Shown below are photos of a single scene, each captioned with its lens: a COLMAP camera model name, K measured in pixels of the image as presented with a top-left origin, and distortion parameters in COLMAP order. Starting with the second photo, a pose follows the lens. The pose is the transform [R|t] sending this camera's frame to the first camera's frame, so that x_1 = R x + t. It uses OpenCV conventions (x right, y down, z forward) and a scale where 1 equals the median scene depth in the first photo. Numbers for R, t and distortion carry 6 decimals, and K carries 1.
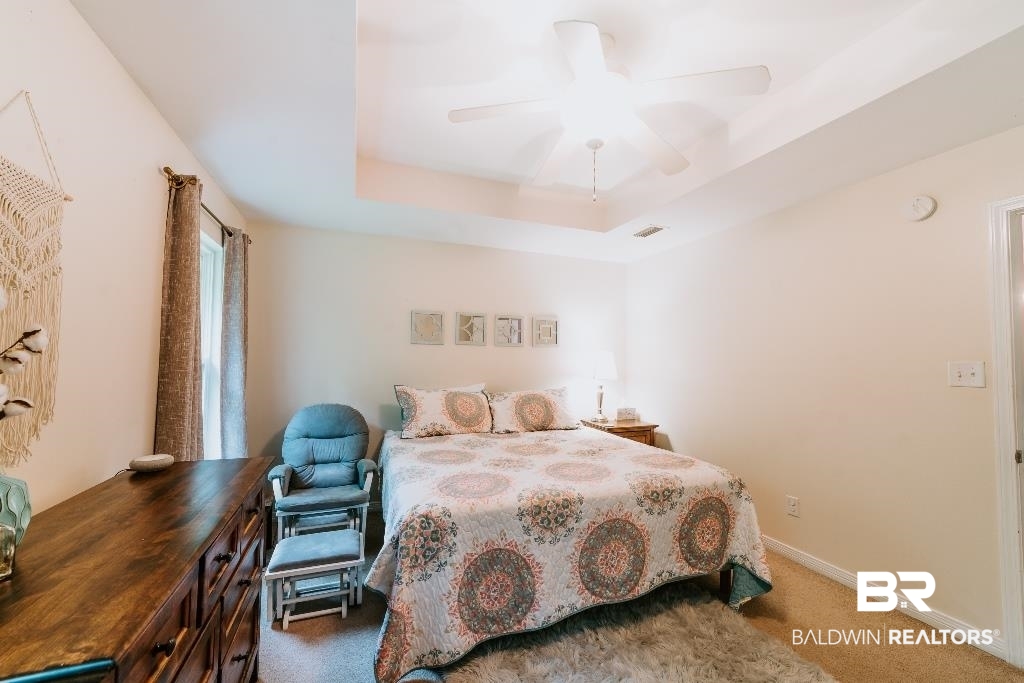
lens RADIAL K [[402.0, 0, 515.5], [0, 402.0, 344.0], [0, 0, 1]] dist [-0.016508, 0.002801]
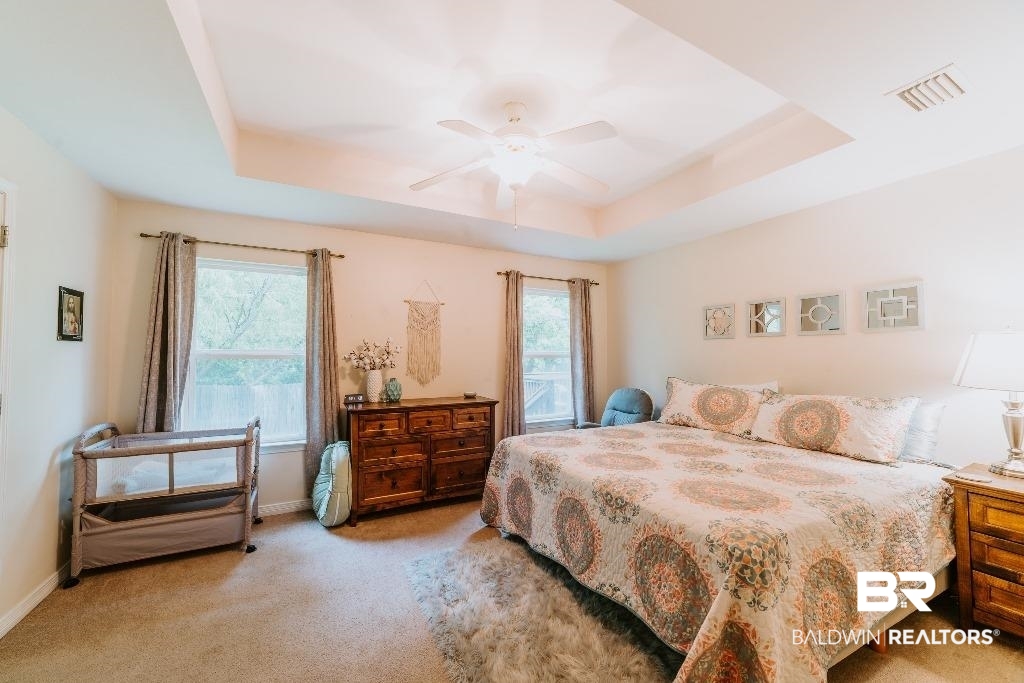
lens RADIAL K [[402.0, 0, 519.5], [0, 402.0, 340.5], [0, 0, 1]] dist [-0.016508, 0.002801]
pose [[0.123490, -0.052465, -0.990958, 1.212051], [0.041204, 0.998011, -0.047704, 0.055157], [0.991490, -0.034941, 0.125406, 0.676465]]
